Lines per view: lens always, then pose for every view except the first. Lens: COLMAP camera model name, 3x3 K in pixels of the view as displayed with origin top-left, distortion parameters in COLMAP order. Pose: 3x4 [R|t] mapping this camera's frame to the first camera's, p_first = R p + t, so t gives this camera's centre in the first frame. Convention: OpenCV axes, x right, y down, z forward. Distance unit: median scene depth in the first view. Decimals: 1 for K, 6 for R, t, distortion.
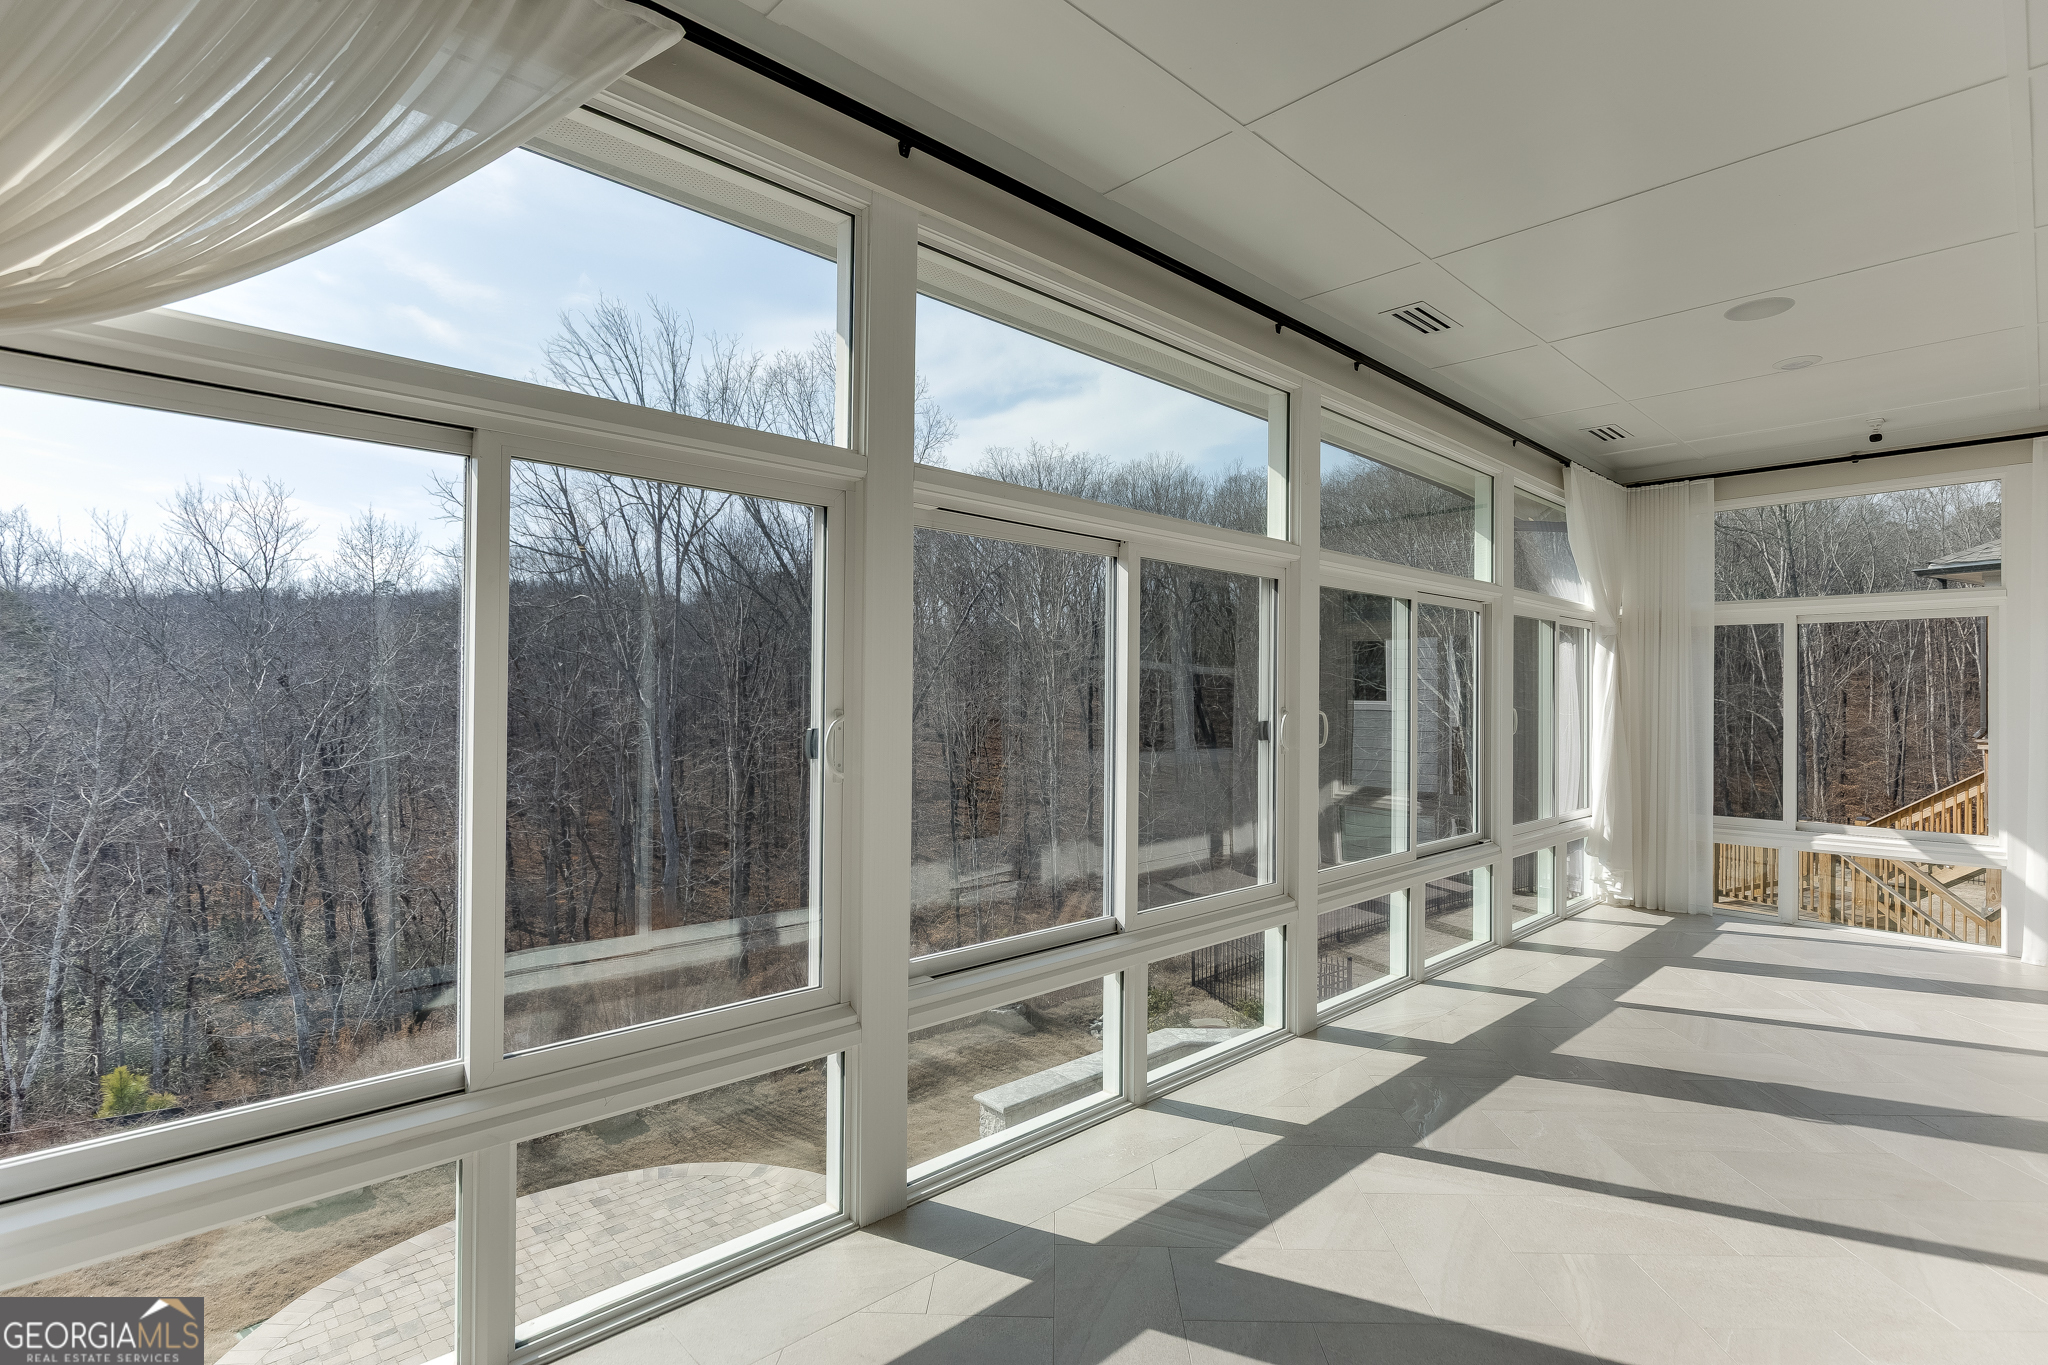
lens RADIAL K [[963.9, 0, 1052.5], [0, 963.9, 688.8], [0, 0, 1]] dist [-0.004272, -0.000554]
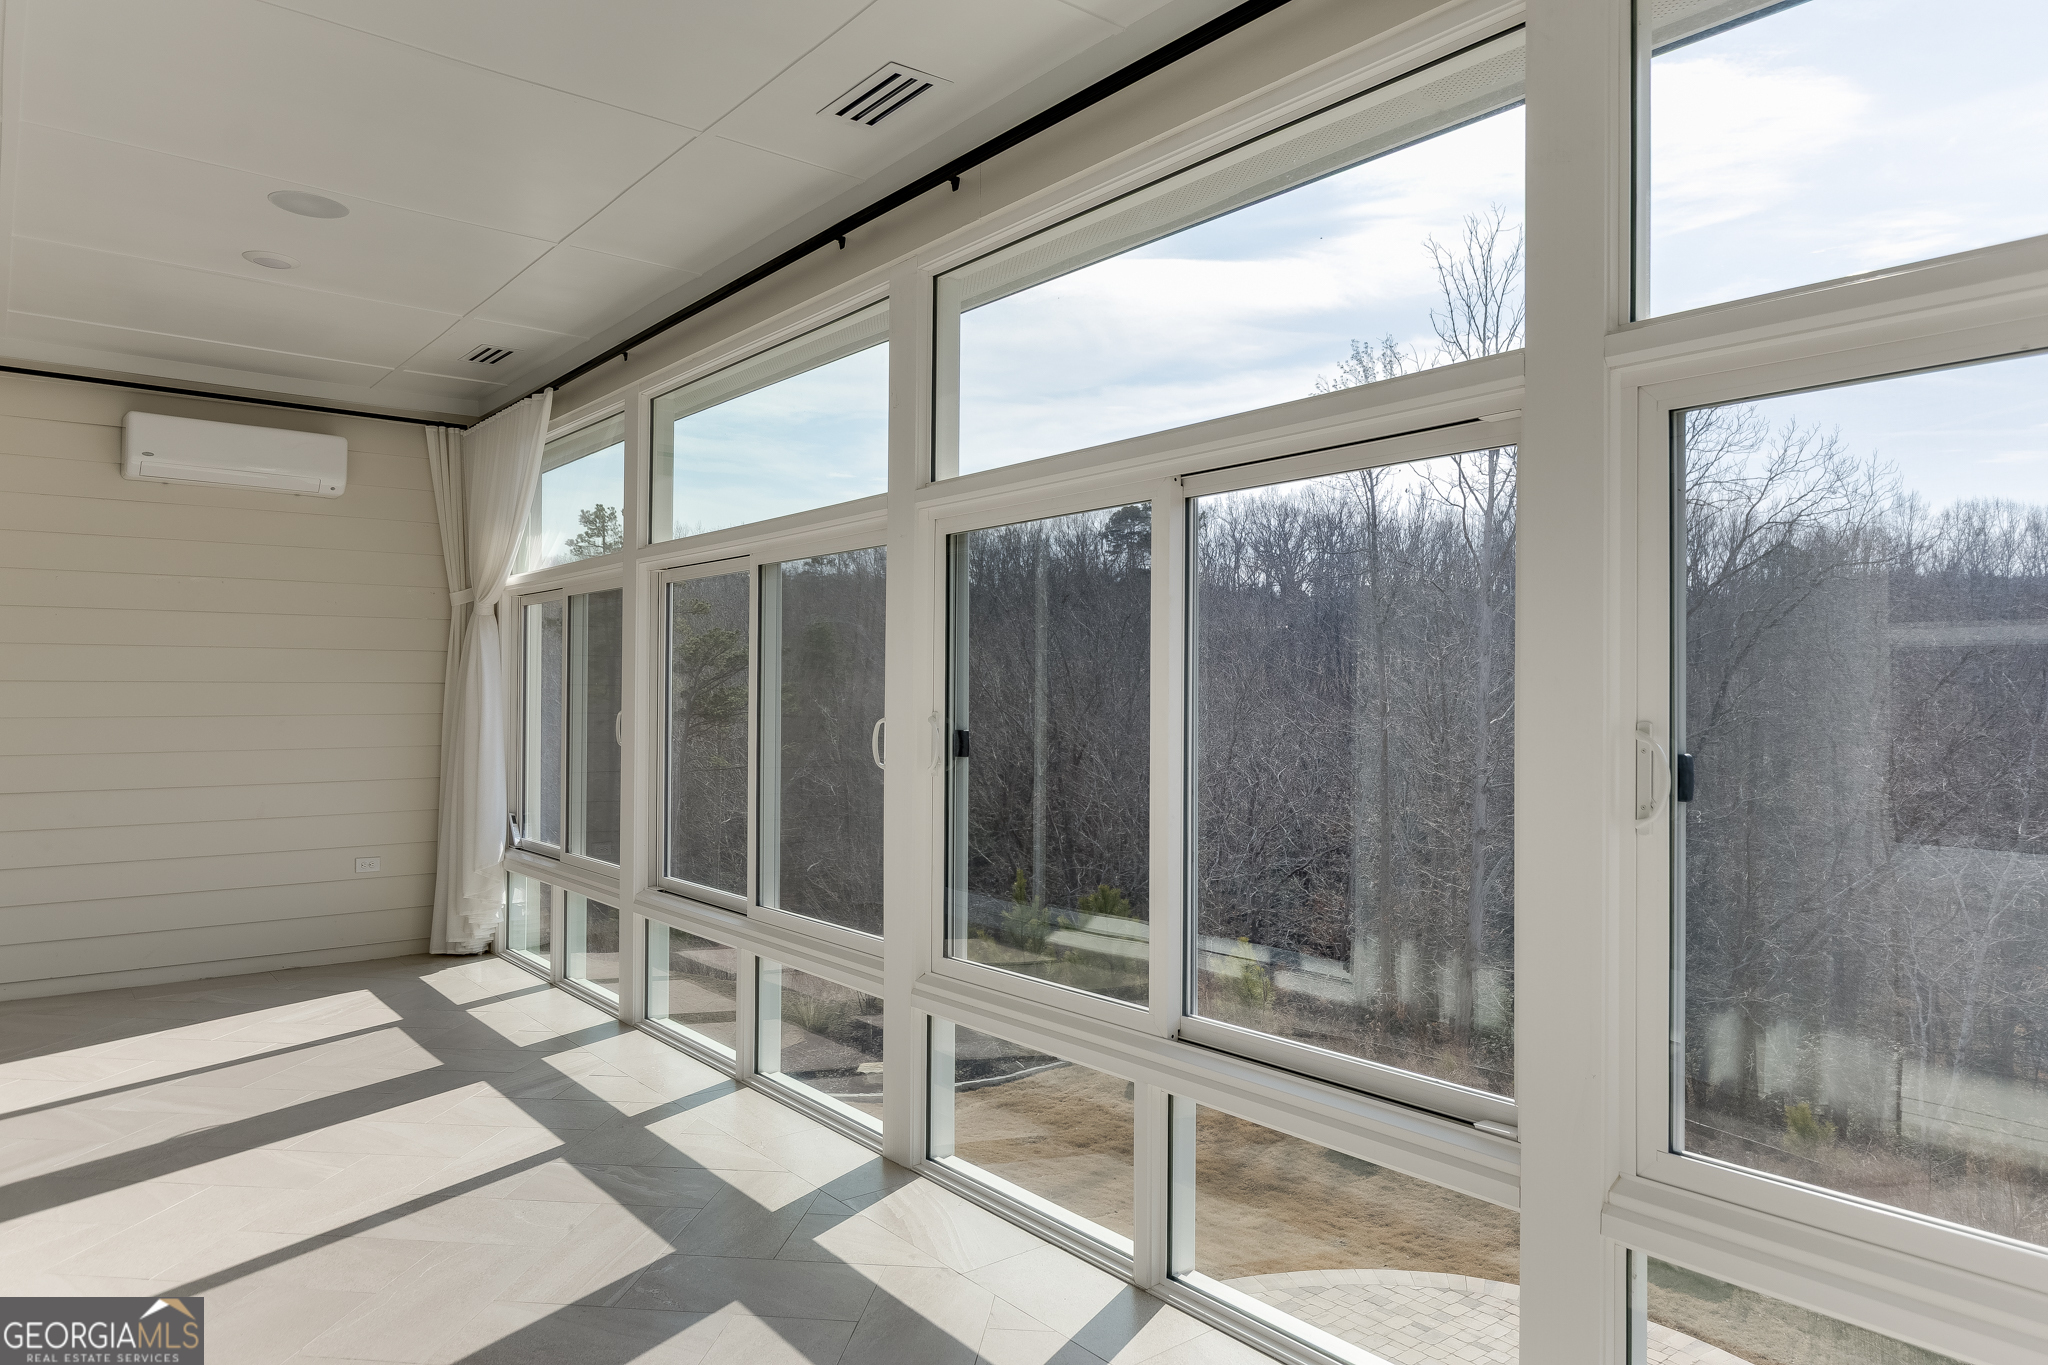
lens RADIAL K [[1288.9, 0, 1024.0], [0, 1288.9, 682.5], [0, 0, 1]] dist [0.002952, 0.001529]
pose [[-0.086865, -0.017821, -0.996061, 1.492117], [0.000906, 0.999838, -0.017968, 0.017615], [0.996220, -0.002464, -0.086835, 1.437235]]
